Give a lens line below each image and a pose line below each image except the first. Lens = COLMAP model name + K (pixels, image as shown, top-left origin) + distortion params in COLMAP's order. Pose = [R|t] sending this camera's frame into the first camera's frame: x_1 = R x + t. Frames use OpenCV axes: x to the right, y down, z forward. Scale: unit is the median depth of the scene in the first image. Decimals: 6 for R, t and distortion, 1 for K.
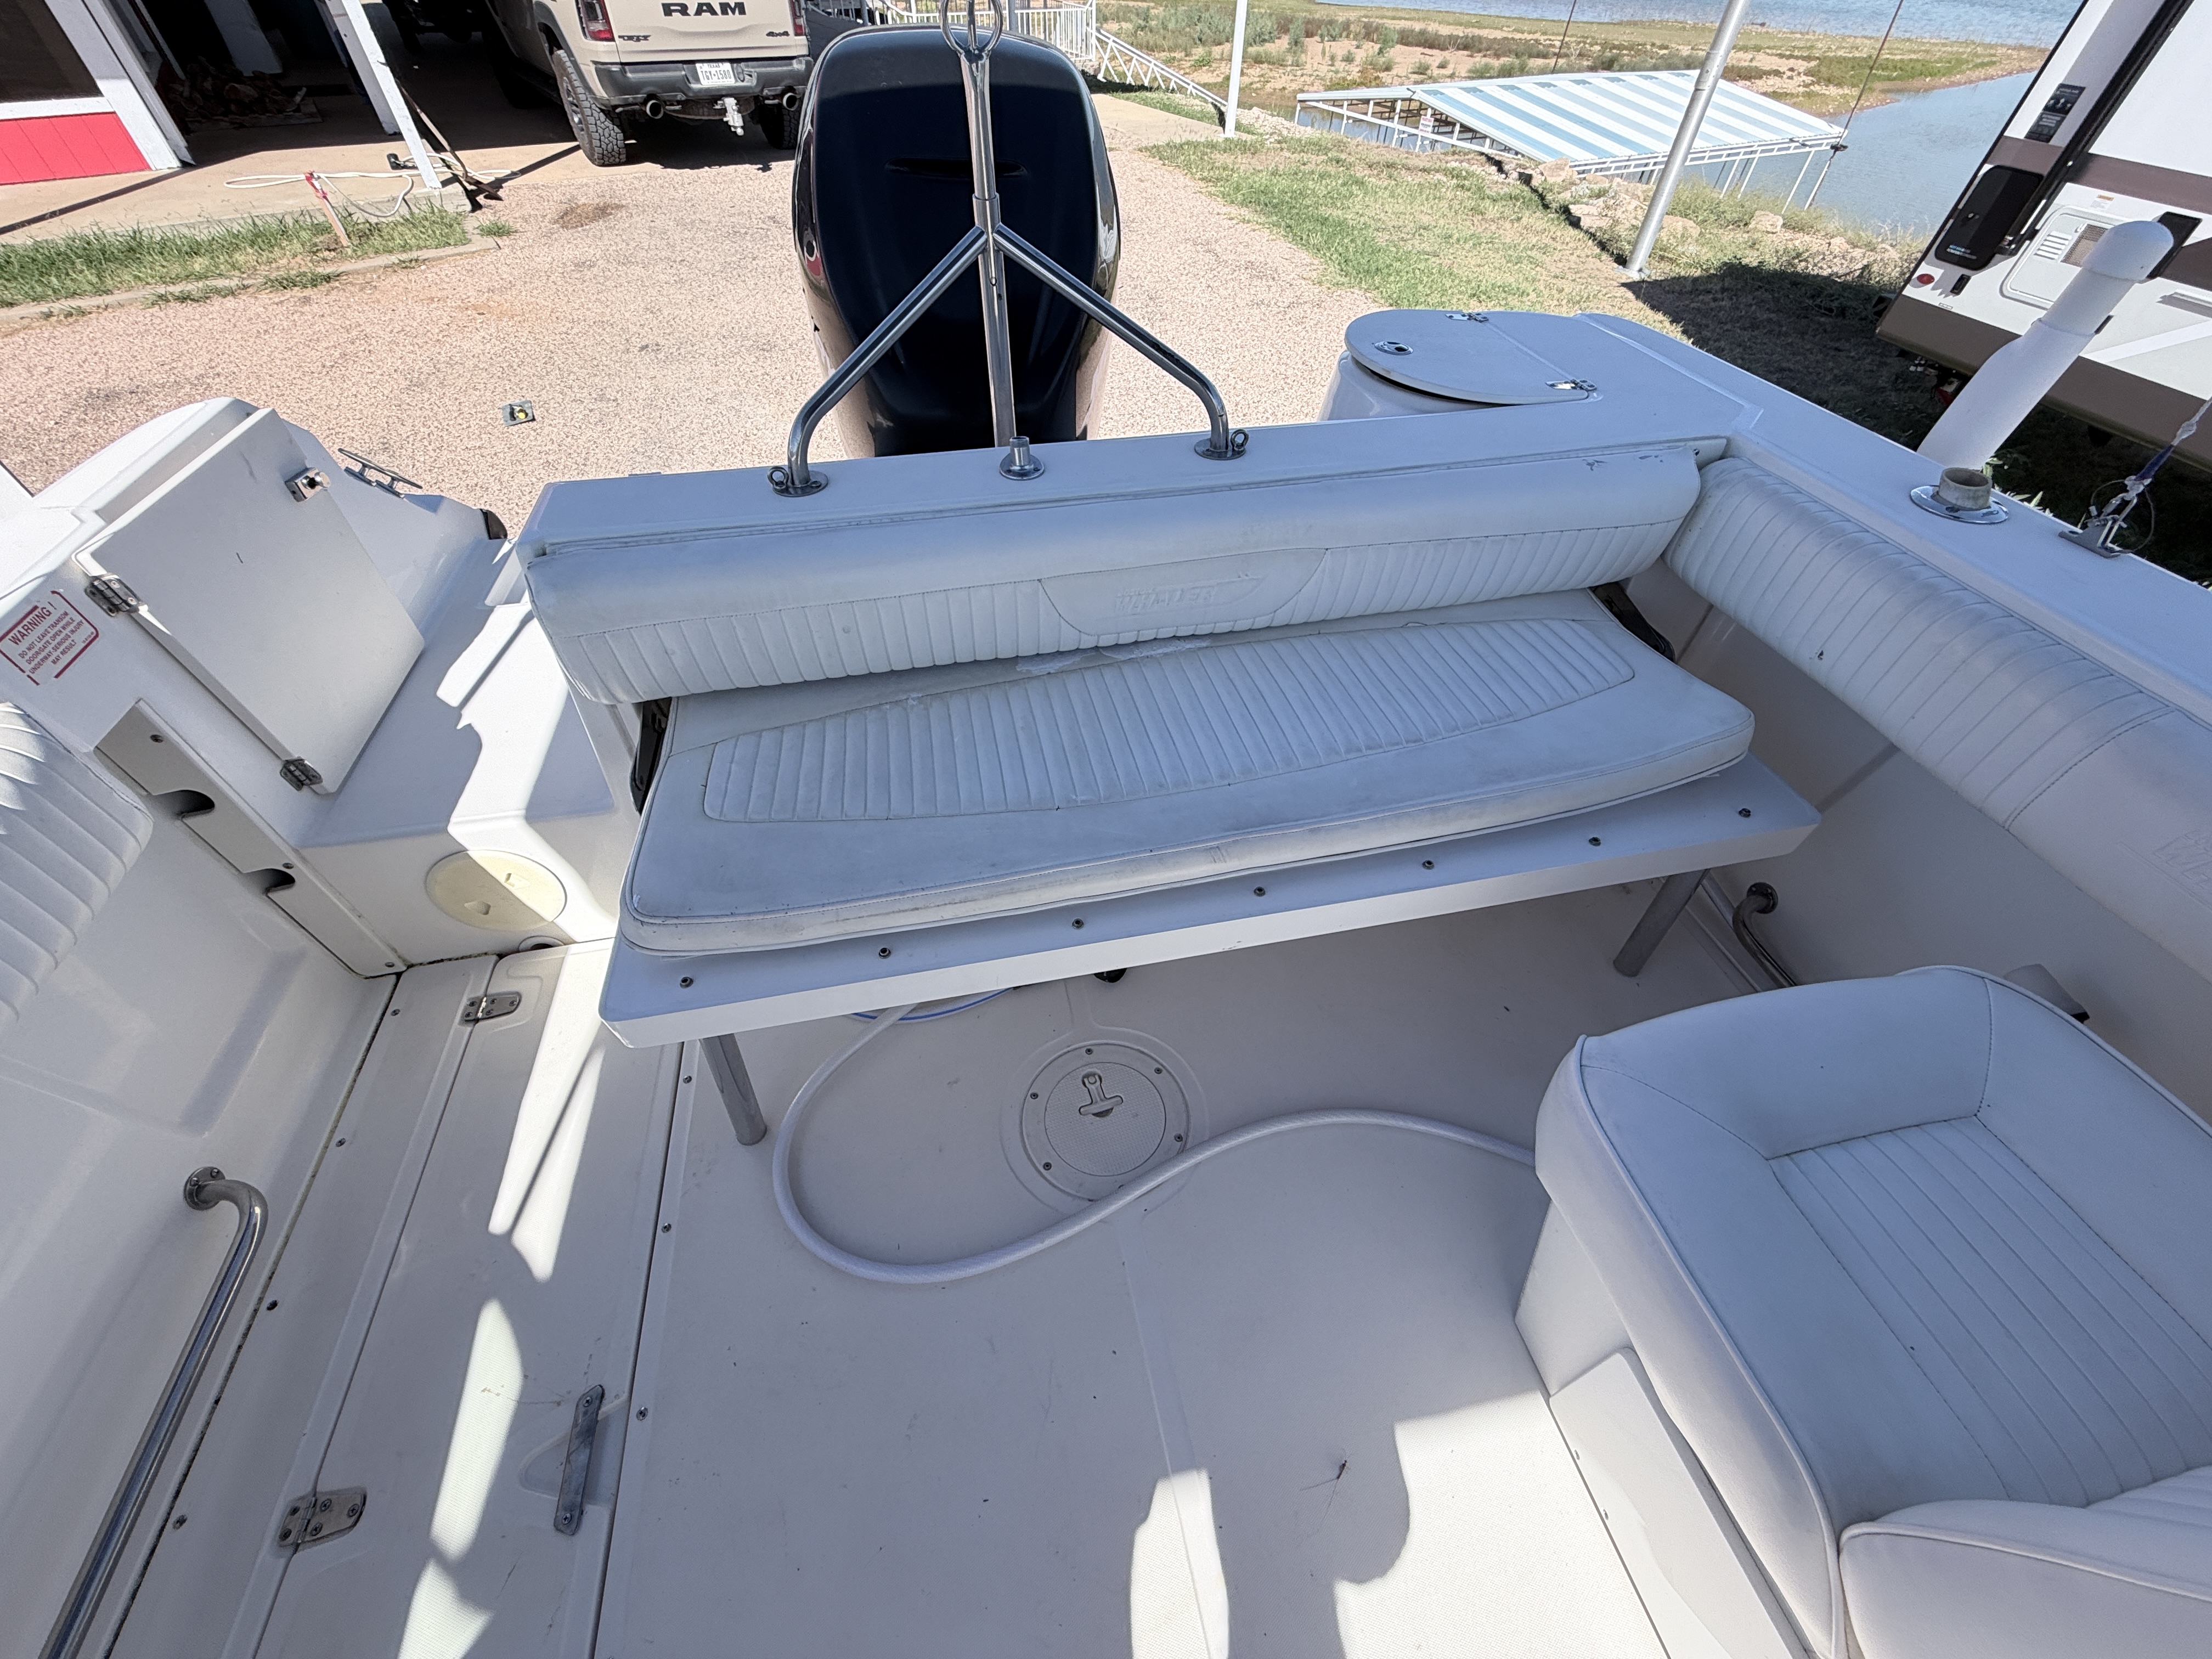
lens RADIAL K [[881.4, 0, 1099.4], [0, 881.4, 832.1], [0, 0, 1]] dist [0.000099, 0.000209]
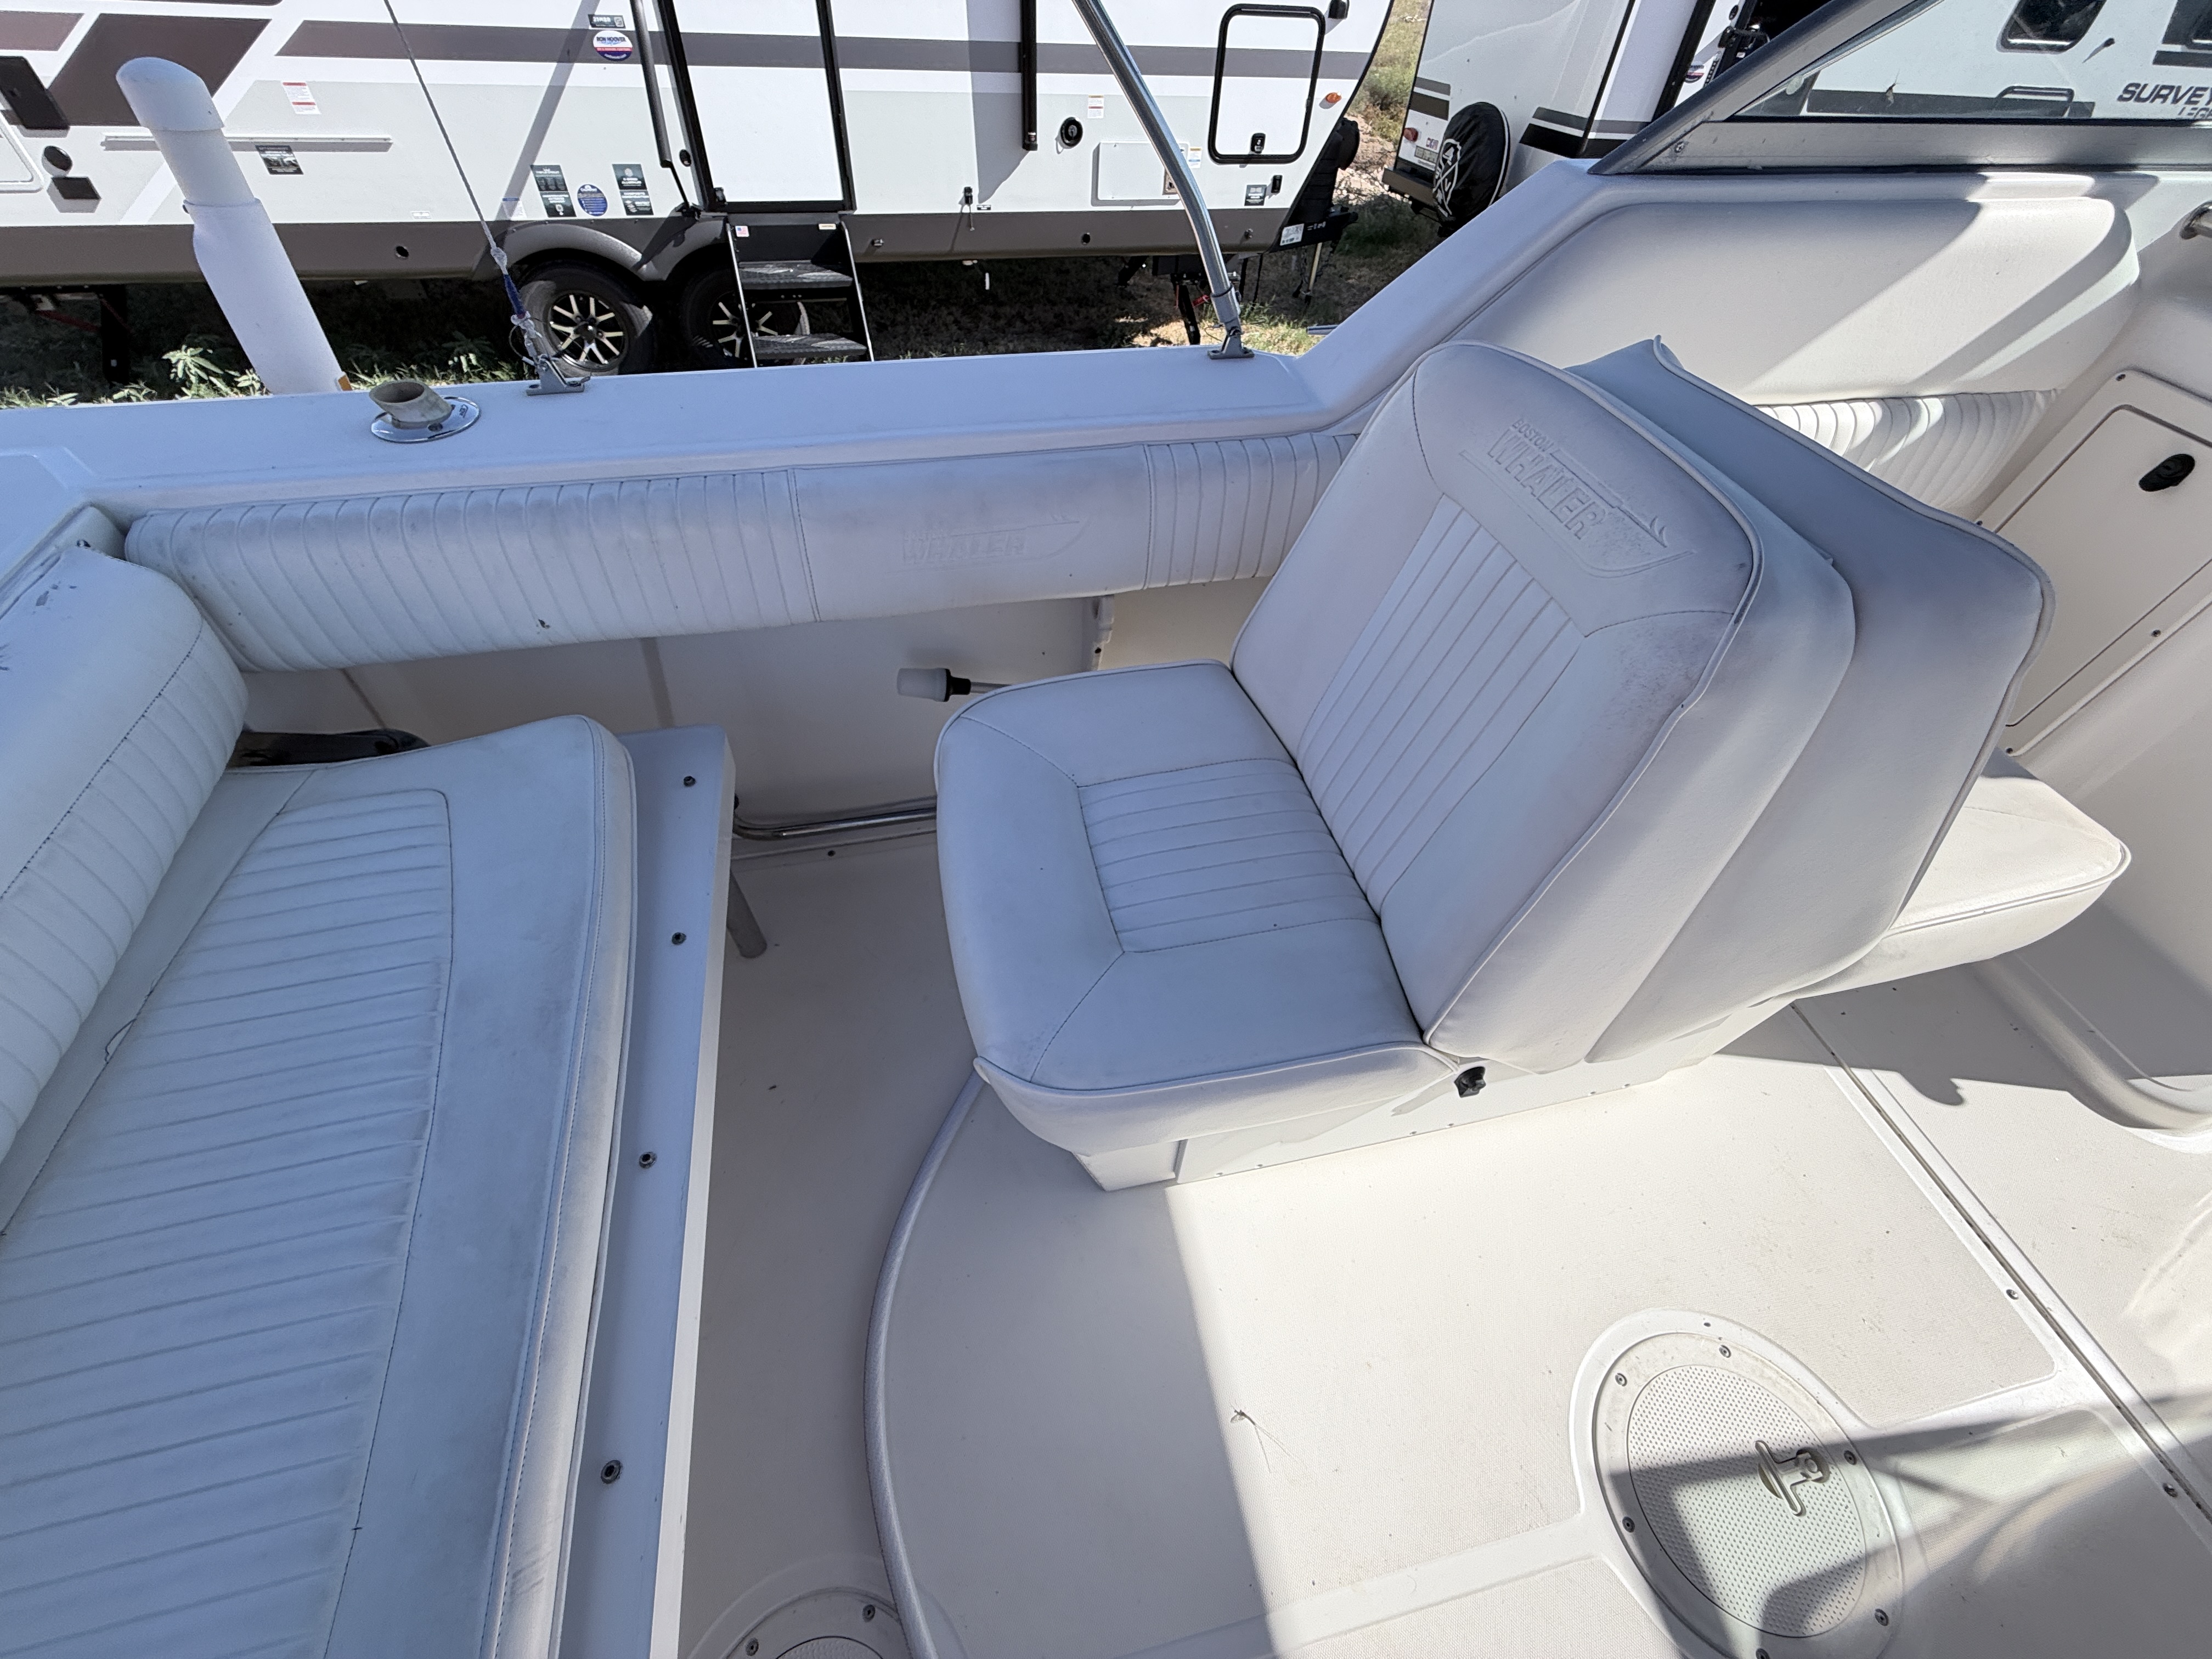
lens RADIAL K [[881.4, 0, 1099.7], [0, 881.4, 831.2], [0, 0, 1]] dist [0.000099, 0.000209]
pose [[-0.009945, -0.760289, 0.649508, 0.095638], [0.687187, 0.466661, 0.556777, -0.175405], [-0.726412, 0.451871, 0.517820, 0.221405]]
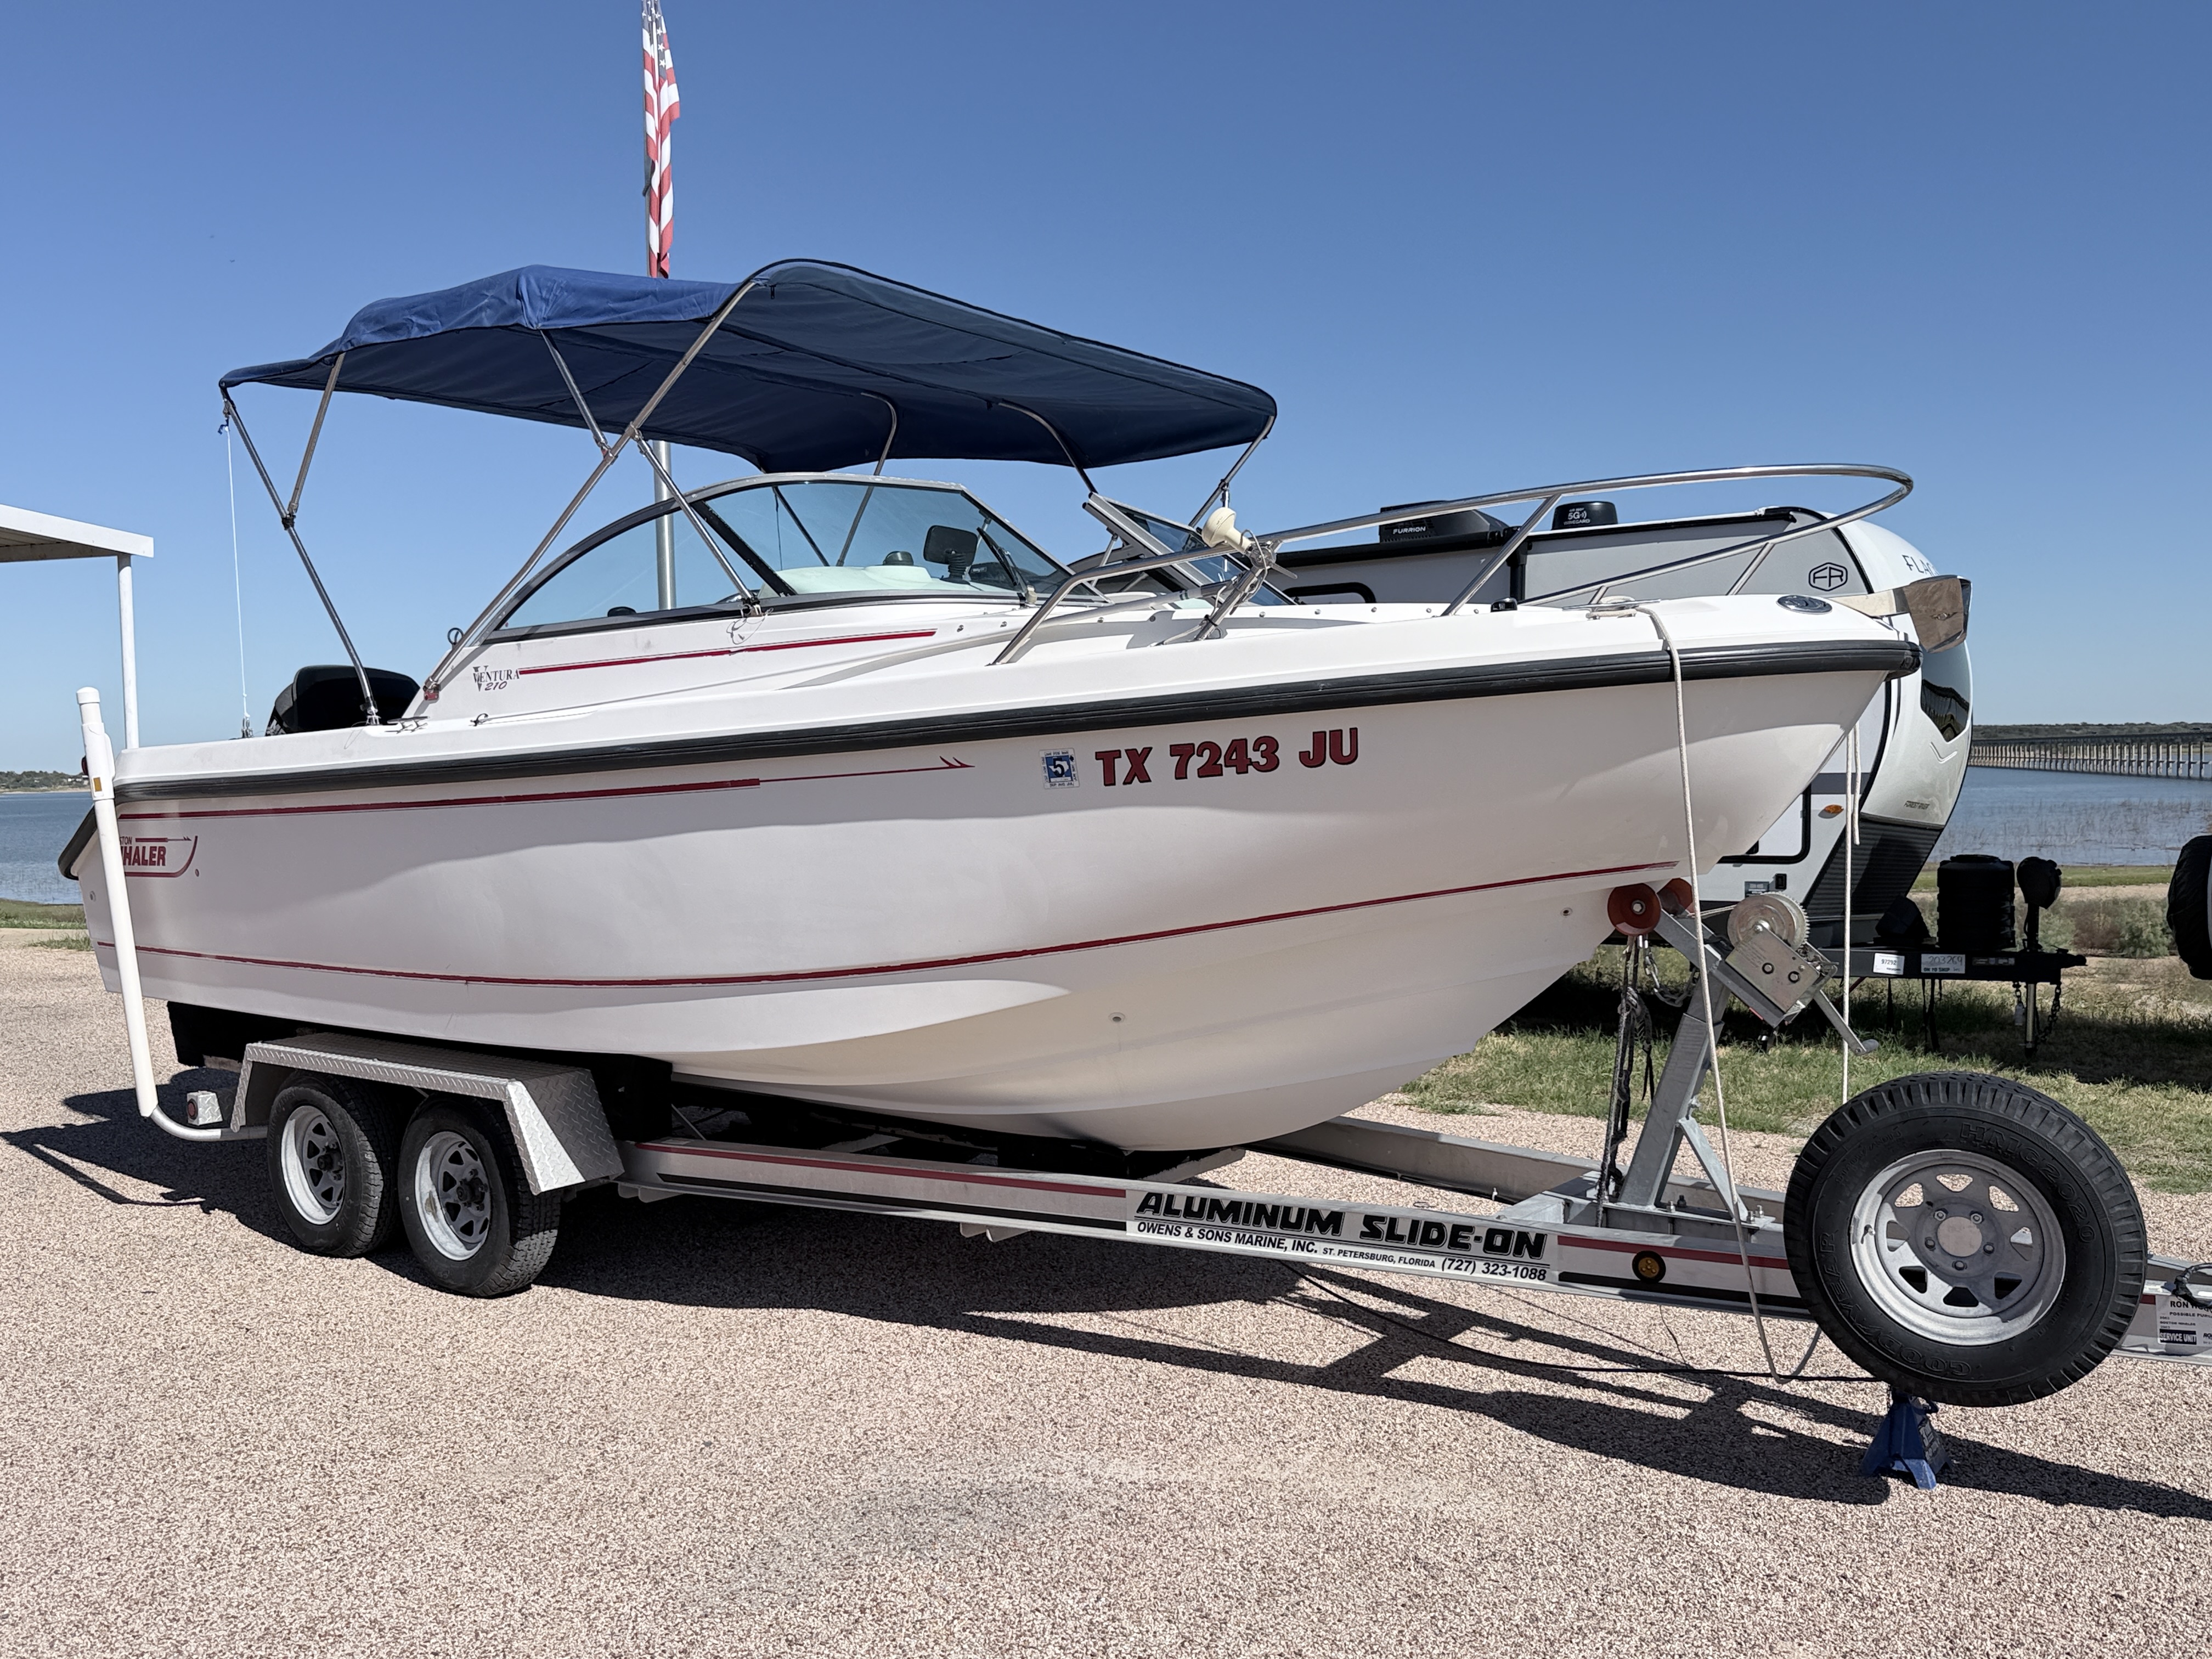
lens RADIAL K [[1889.9, 0, 1103.5], [0, 1889.9, 852.3], [0, 0, 1]] dist [0.091228, -0.034785]
pose [[0.766241, -0.054417, 0.640245, -2.331919], [0.487170, 0.698904, -0.523639, 3.758716], [-0.418975, 0.713142, 0.562039, -2.875710]]
